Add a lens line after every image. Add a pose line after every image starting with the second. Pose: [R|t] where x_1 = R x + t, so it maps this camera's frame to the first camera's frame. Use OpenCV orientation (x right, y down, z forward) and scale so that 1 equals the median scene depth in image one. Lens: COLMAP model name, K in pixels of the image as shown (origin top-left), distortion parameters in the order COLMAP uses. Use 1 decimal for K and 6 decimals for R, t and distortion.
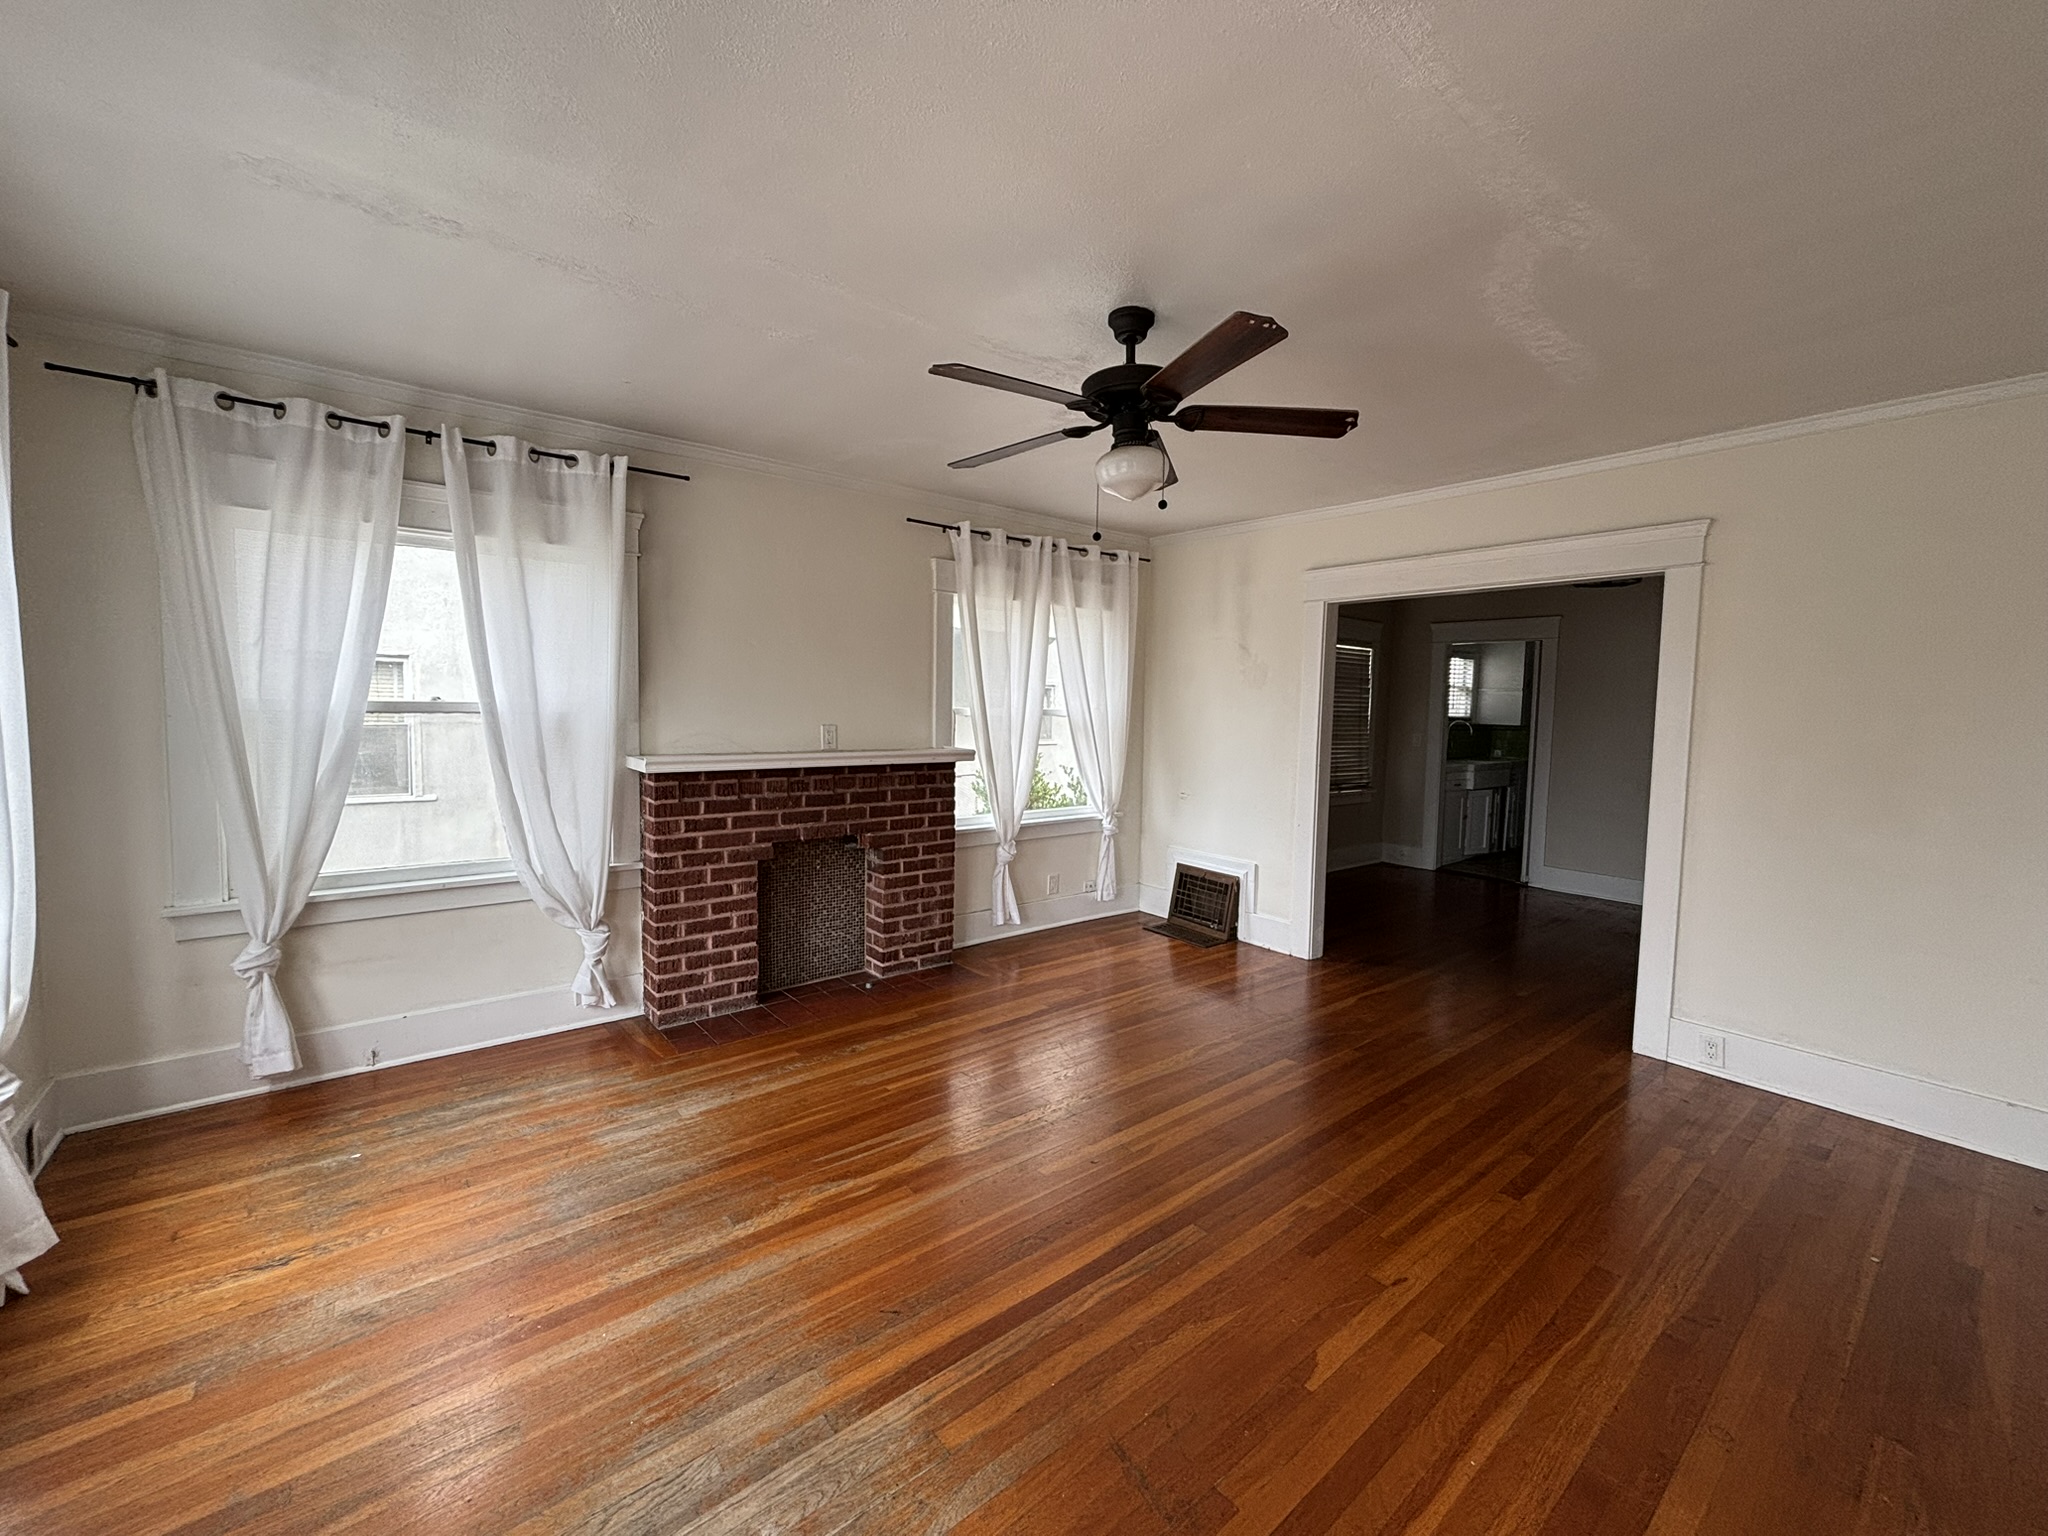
lens RADIAL K [[831.6, 0, 1026.2], [0, 831.6, 751.2], [0, 0, 1]] dist [0.002177, -0.000458]
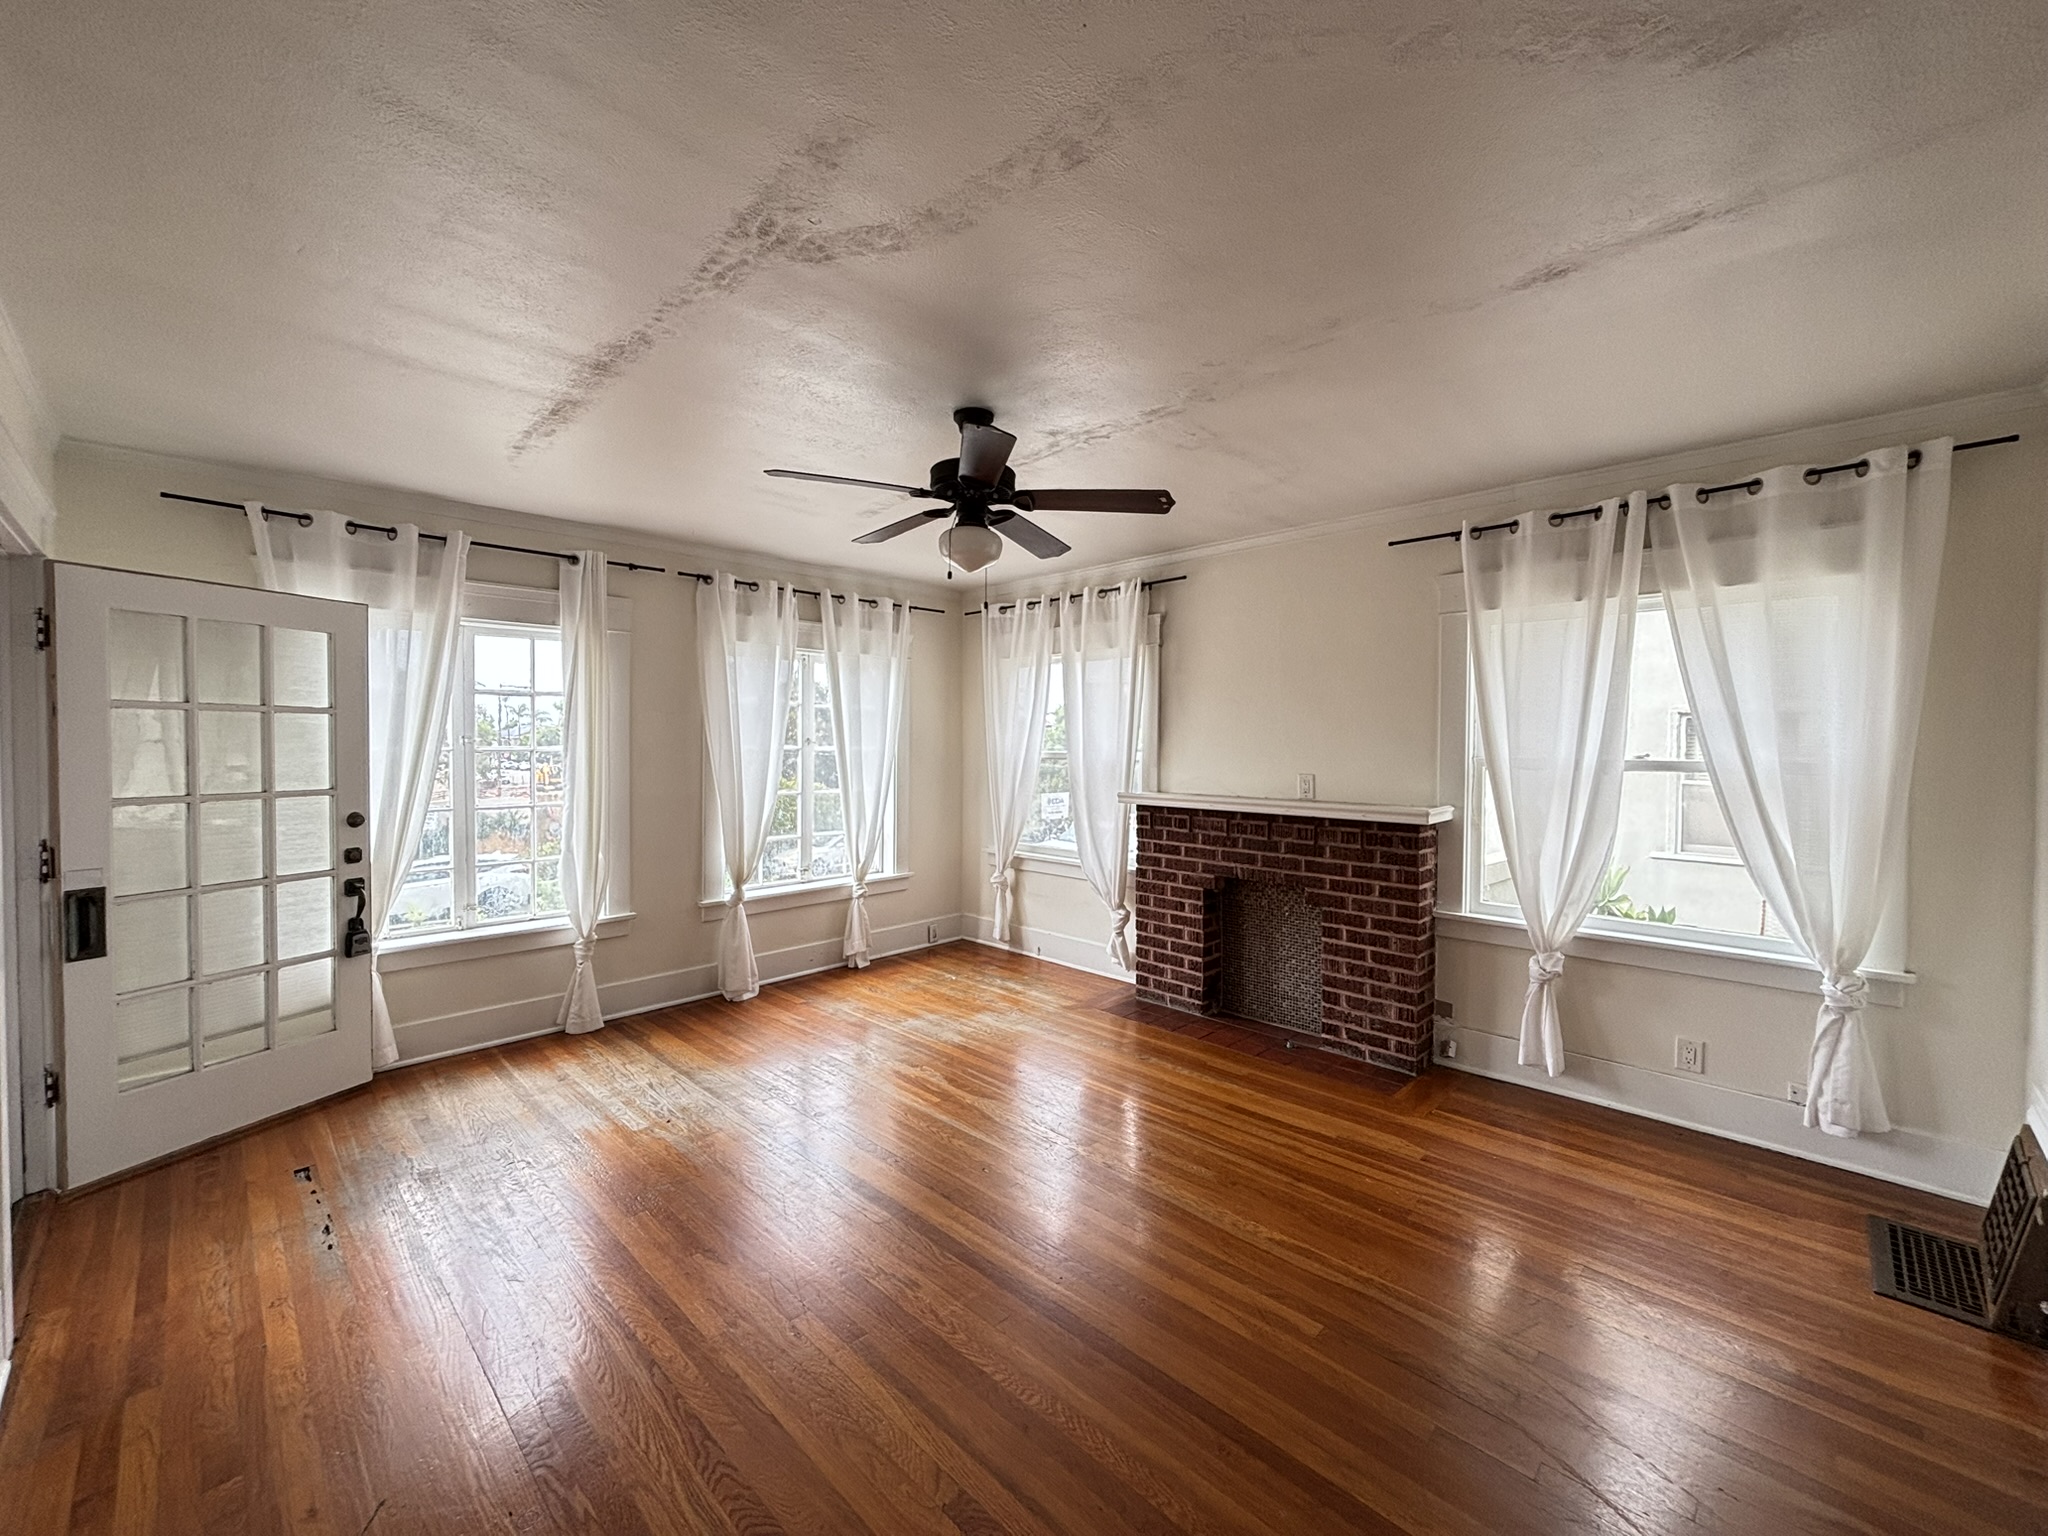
lens RADIAL K [[807.0, 0, 1022.9], [0, 807.0, 753.9], [0, 0, 1]] dist [0.000260, -0.000305]
pose [[0.097020, -0.008234, -0.995248, 0.687067], [-0.065901, 0.997718, -0.014679, -0.019562], [0.993098, 0.067012, 0.096256, 0.558730]]
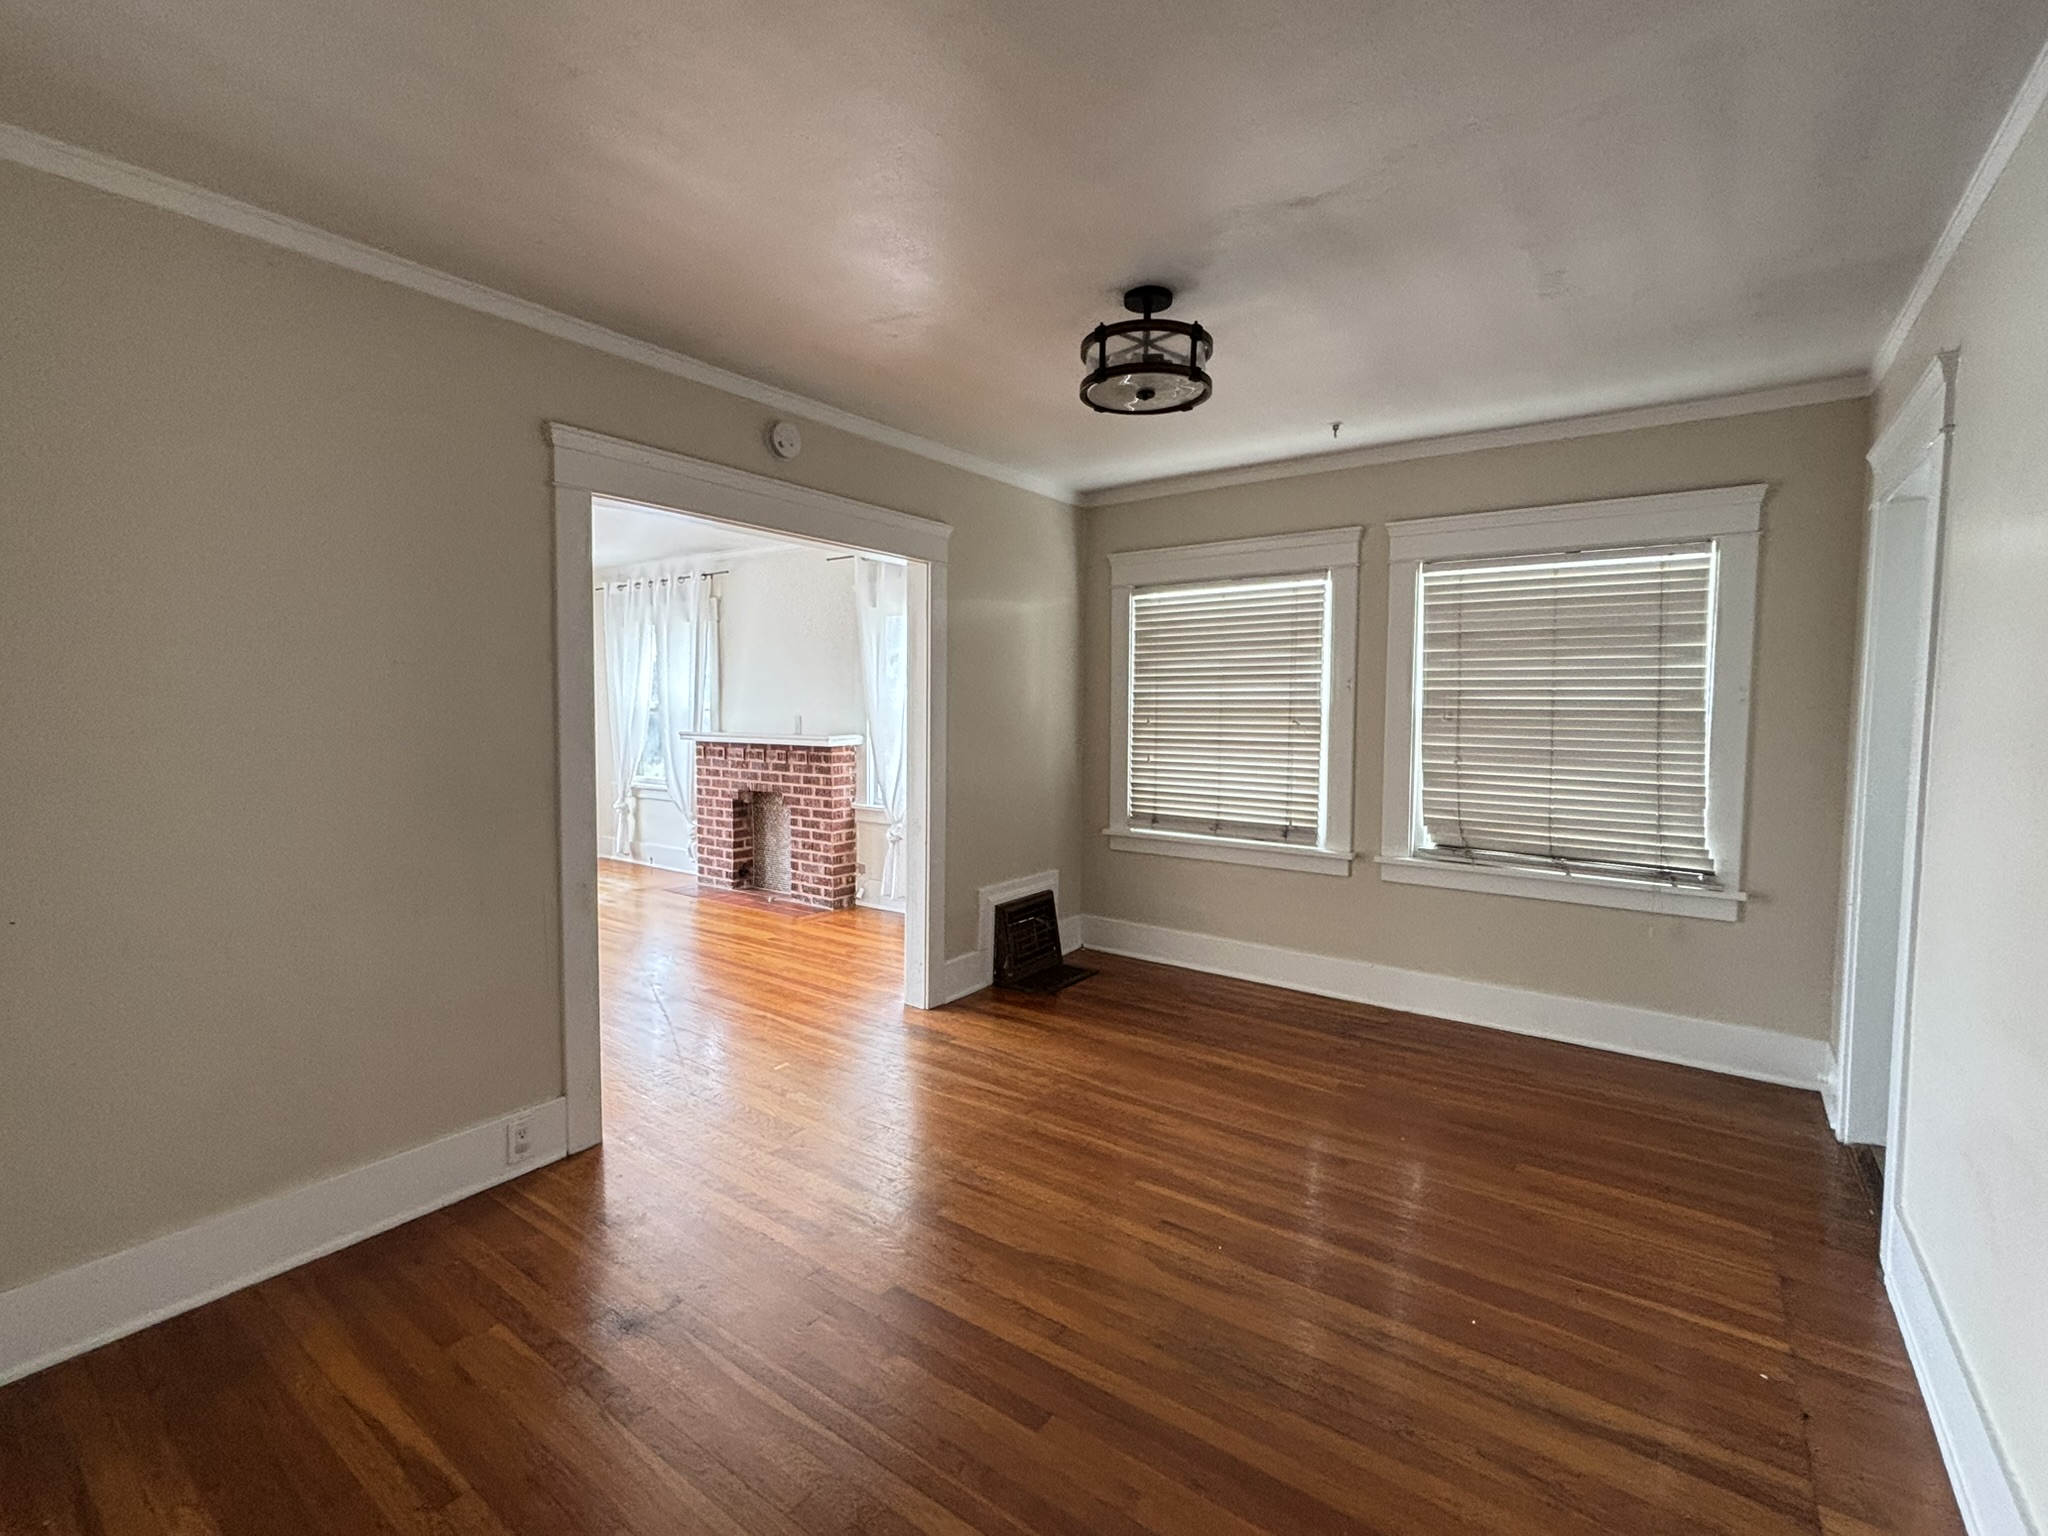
lens RADIAL K [[915.1, 0, 1021.5], [0, 915.1, 757.2], [0, 0, 1]] dist [-0.001570, -0.000163]
pose [[0.248803, 0.032403, -0.968012, 1.362181], [-0.060720, 0.997996, 0.017800, -0.013476], [0.966649, 0.054349, 0.250272, 0.971335]]
